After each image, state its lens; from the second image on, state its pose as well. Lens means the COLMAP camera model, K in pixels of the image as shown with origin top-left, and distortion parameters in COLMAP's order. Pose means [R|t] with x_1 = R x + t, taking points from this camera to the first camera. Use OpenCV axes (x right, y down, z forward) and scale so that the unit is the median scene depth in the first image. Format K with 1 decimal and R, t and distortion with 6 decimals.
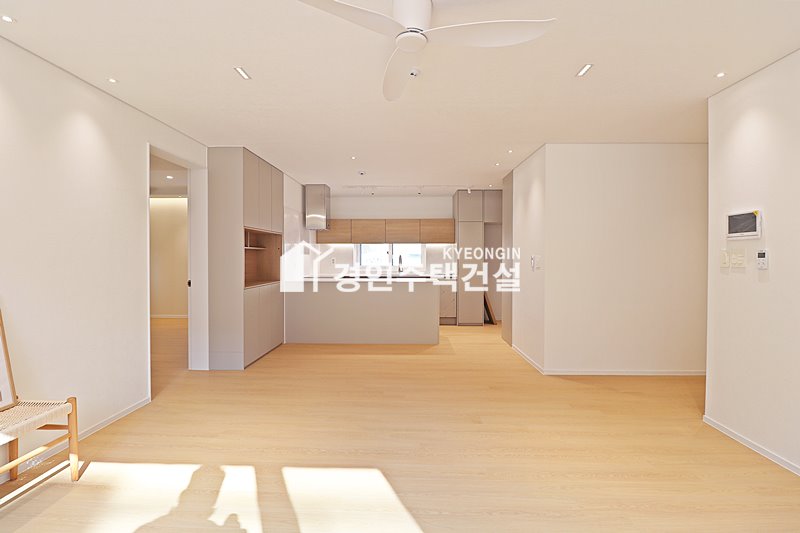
lens RADIAL K [[372.1, 0, 402.4], [0, 372.1, 259.9], [0, 0, 1]] dist [-0.010304, -0.008238]
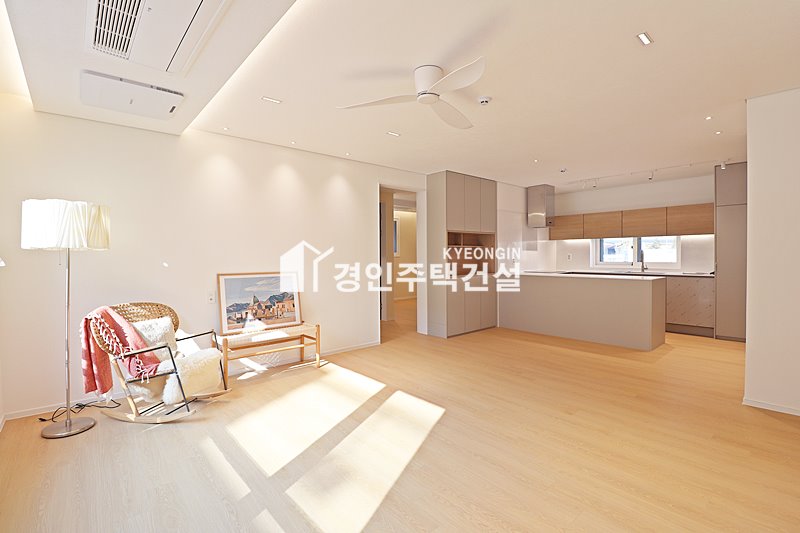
lens RADIAL K [[372.1, 0, 406.6], [0, 372.1, 255.1], [0, 0, 1]] dist [-0.010304, -0.008238]
pose [[0.687355, -0.005245, -0.726303, 0.406312], [0.001949, 0.999984, -0.005377, 0.005135], [0.726319, 0.002280, 0.687354, -0.015738]]
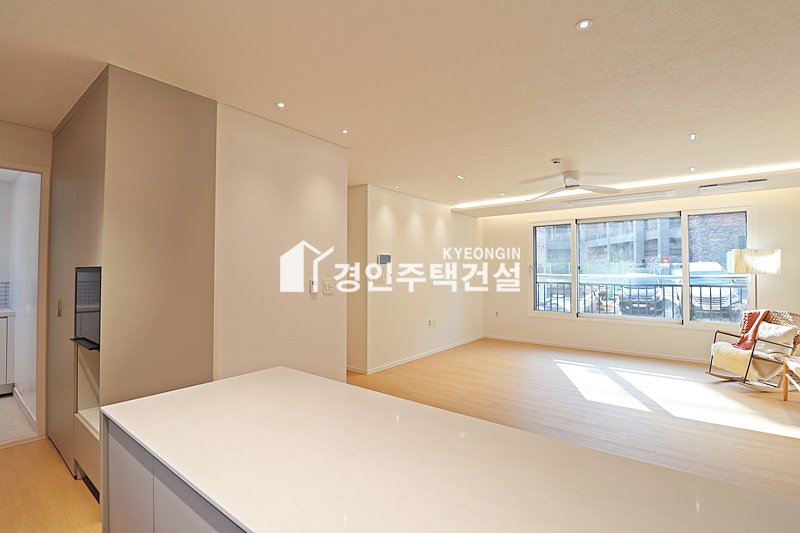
lens RADIAL K [[372.1, 0, 403.1], [0, 372.1, 260.8], [0, 0, 1]] dist [-0.010304, -0.008238]
pose [[-0.802305, 0.014381, 0.596741, -0.210178], [0.003649, 0.999809, -0.019188, -0.029608], [-0.596904, -0.013217, -0.802204, 1.444427]]
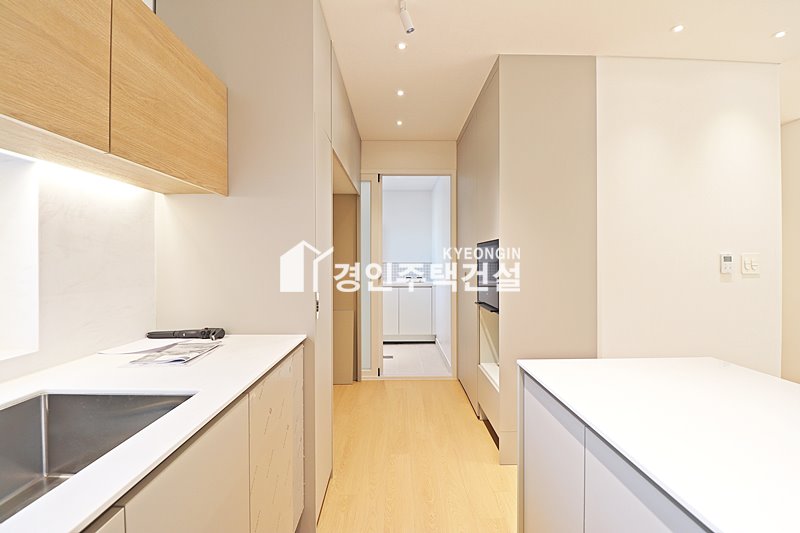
lens RADIAL K [[372.1, 0, 406.3], [0, 372.1, 261.3], [0, 0, 1]] dist [-0.010304, -0.008238]
pose [[-0.045842, -0.008315, 0.998914, -0.150648], [0.010720, 0.999904, 0.008815, -0.008081], [-0.998891, 0.011112, -0.045748, 1.453825]]
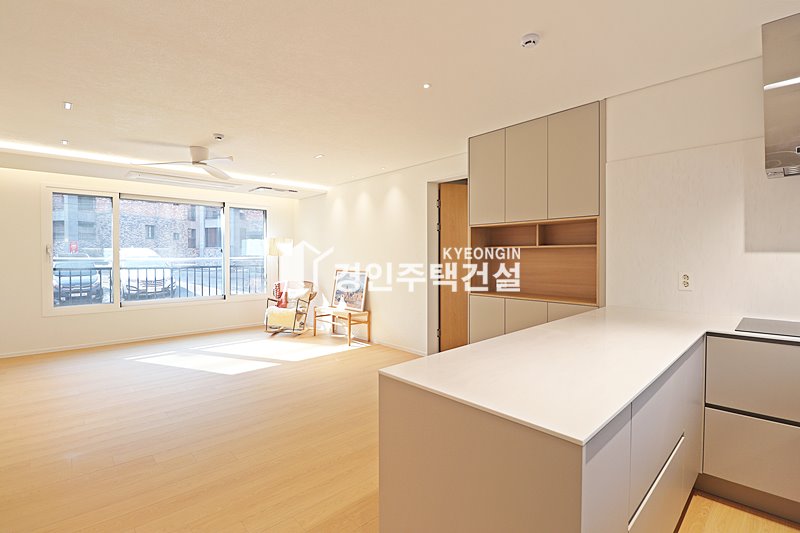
lens RADIAL K [[372.1, 0, 412.5], [0, 372.1, 265.7], [0, 0, 1]] dist [-0.010304, -0.008238]
pose [[-0.705634, 0.015473, -0.708407, 0.289073], [-0.006759, 0.999569, 0.028565, -0.015394], [0.708544, 0.024944, -0.705225, 1.448035]]
